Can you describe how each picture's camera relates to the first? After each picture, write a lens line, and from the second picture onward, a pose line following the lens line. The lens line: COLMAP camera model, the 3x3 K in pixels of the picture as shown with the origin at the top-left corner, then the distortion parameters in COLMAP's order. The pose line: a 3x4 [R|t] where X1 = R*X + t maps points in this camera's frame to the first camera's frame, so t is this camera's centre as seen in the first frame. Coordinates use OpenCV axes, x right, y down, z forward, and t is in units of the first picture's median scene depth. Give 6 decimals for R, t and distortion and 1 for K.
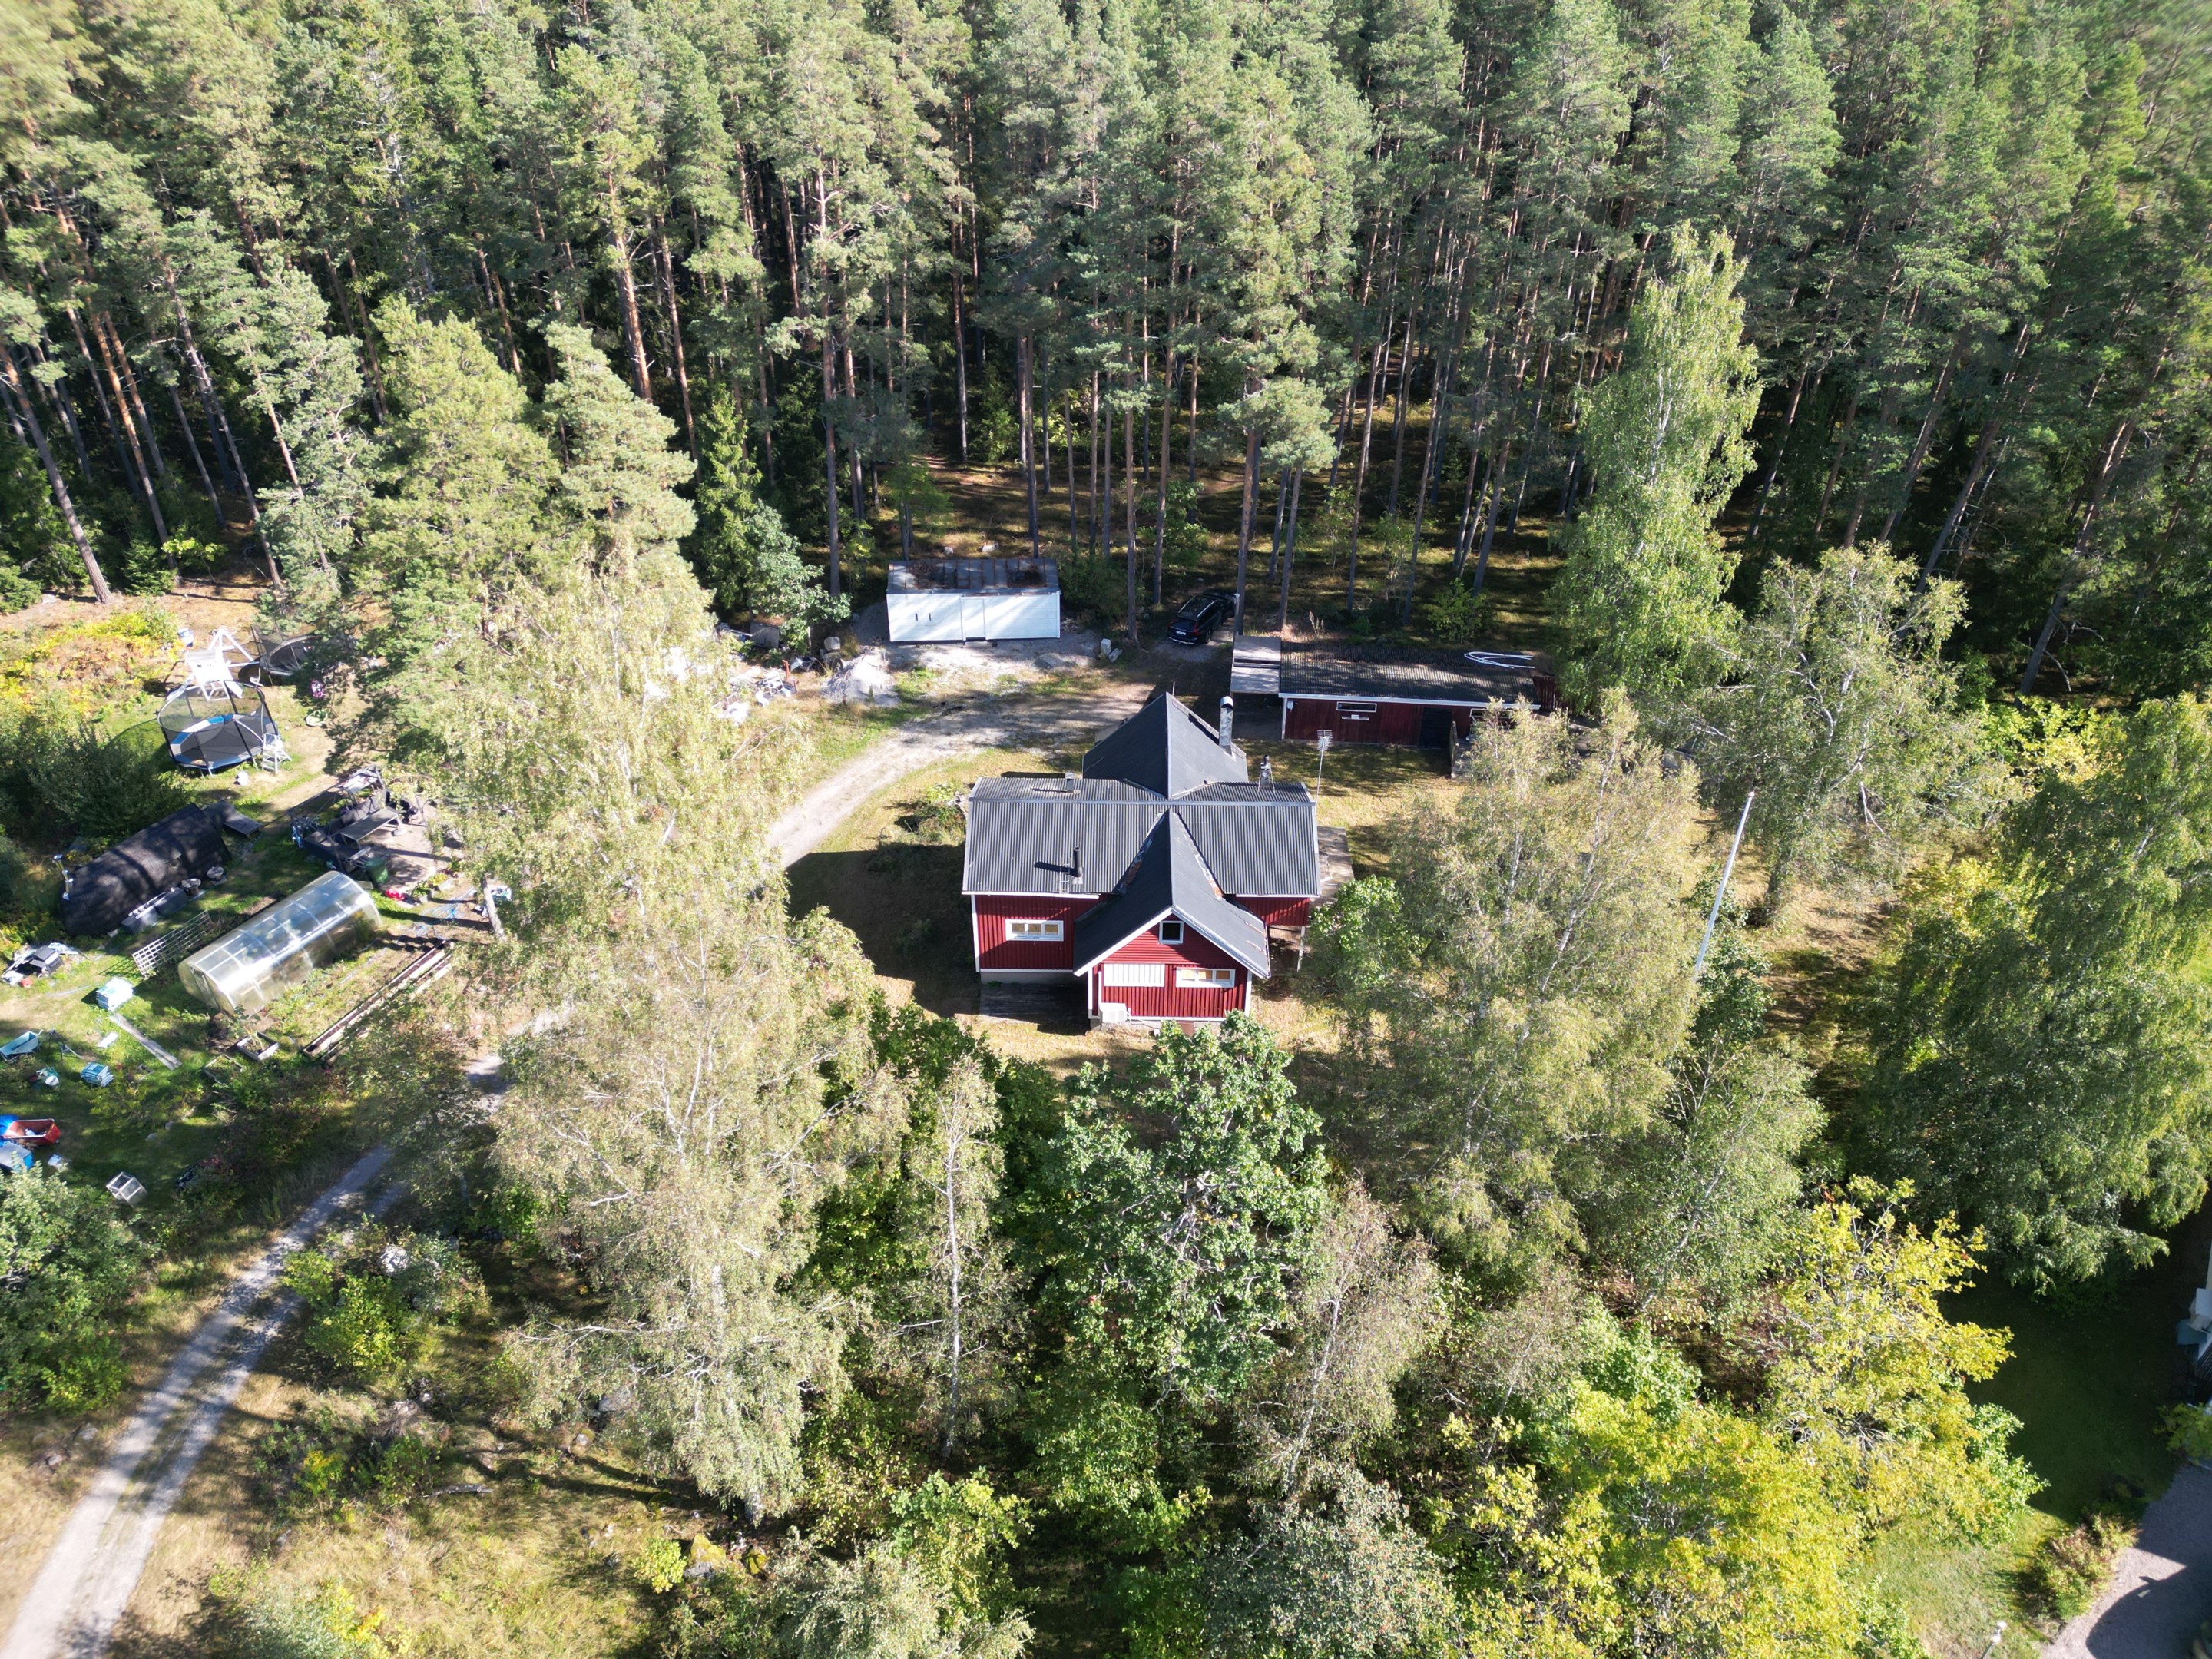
lens RADIAL K [[1535.4, 0, 1105.0], [0, 1535.4, 830.4], [0, 0, 1]] dist [0.025126, -0.003823]
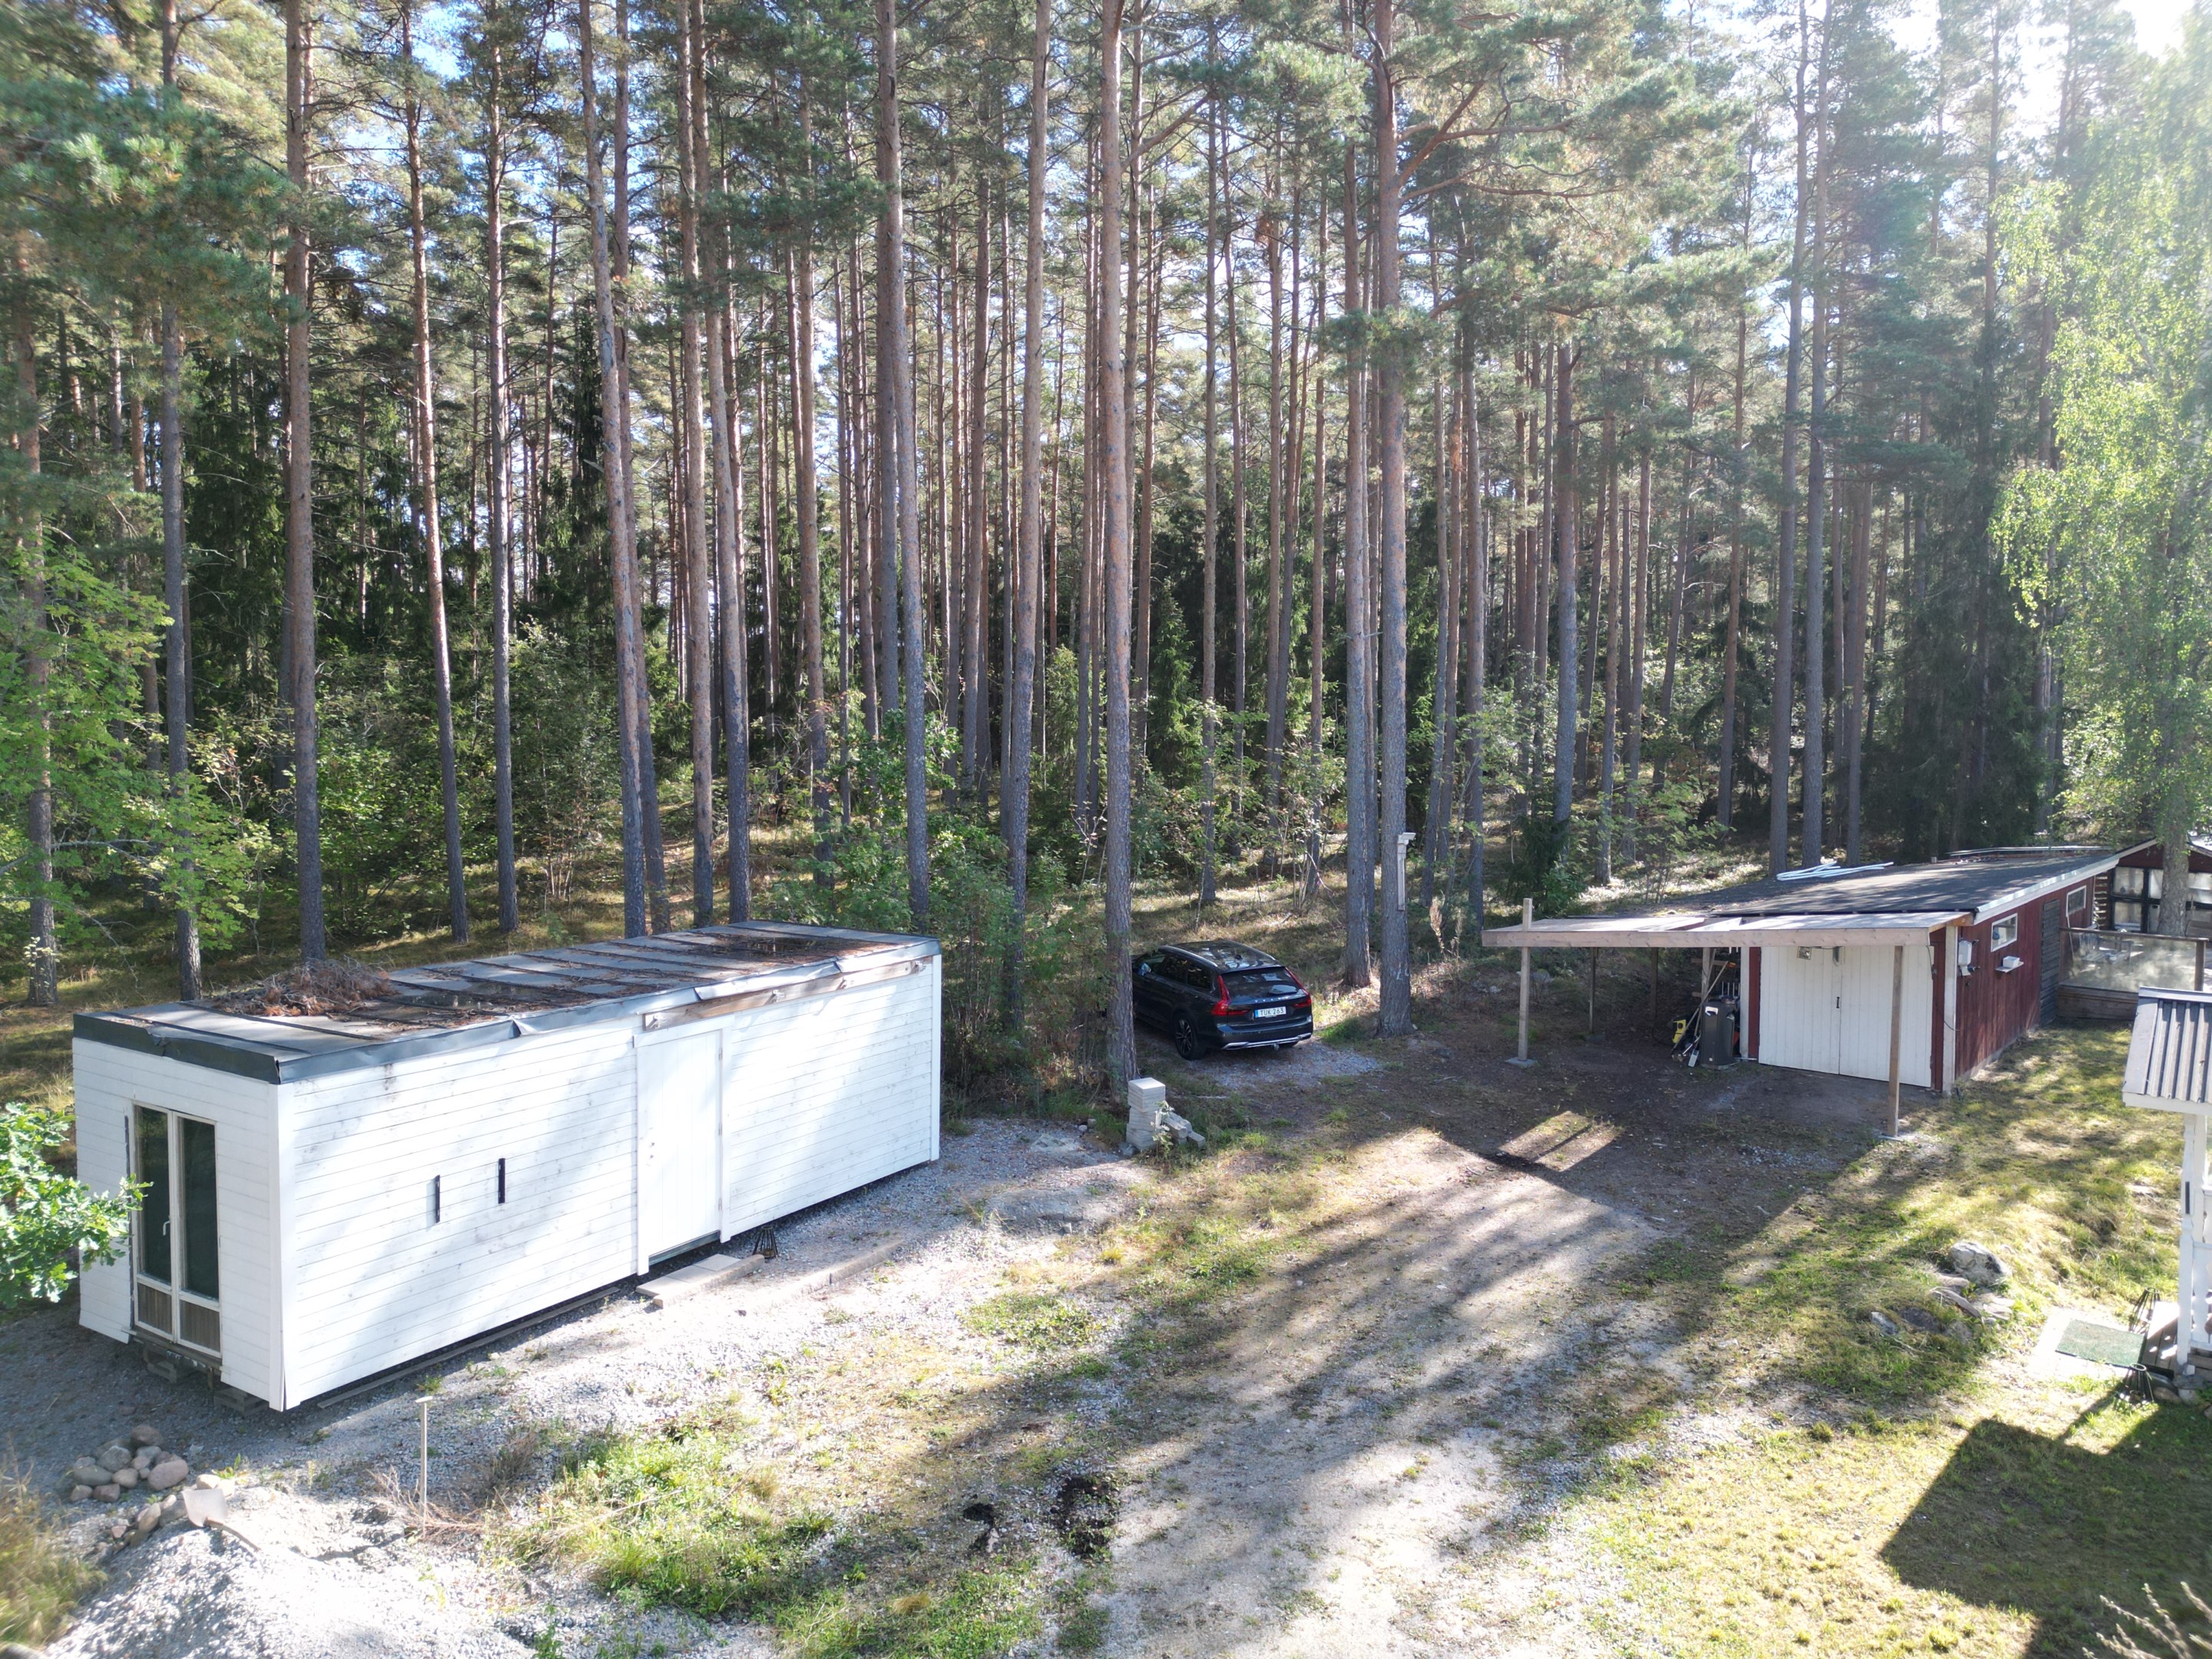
lens RADIAL K [[1535.4, 0, 1106.8], [0, 1535.4, 832.5], [0, 0, 1]] dist [0.025126, -0.003823]
pose [[0.653498, -0.137150, 0.744399, -0.199292], [0.513006, 0.803376, -0.302345, -0.081540], [-0.556565, 0.579463, 0.595364, 0.840086]]
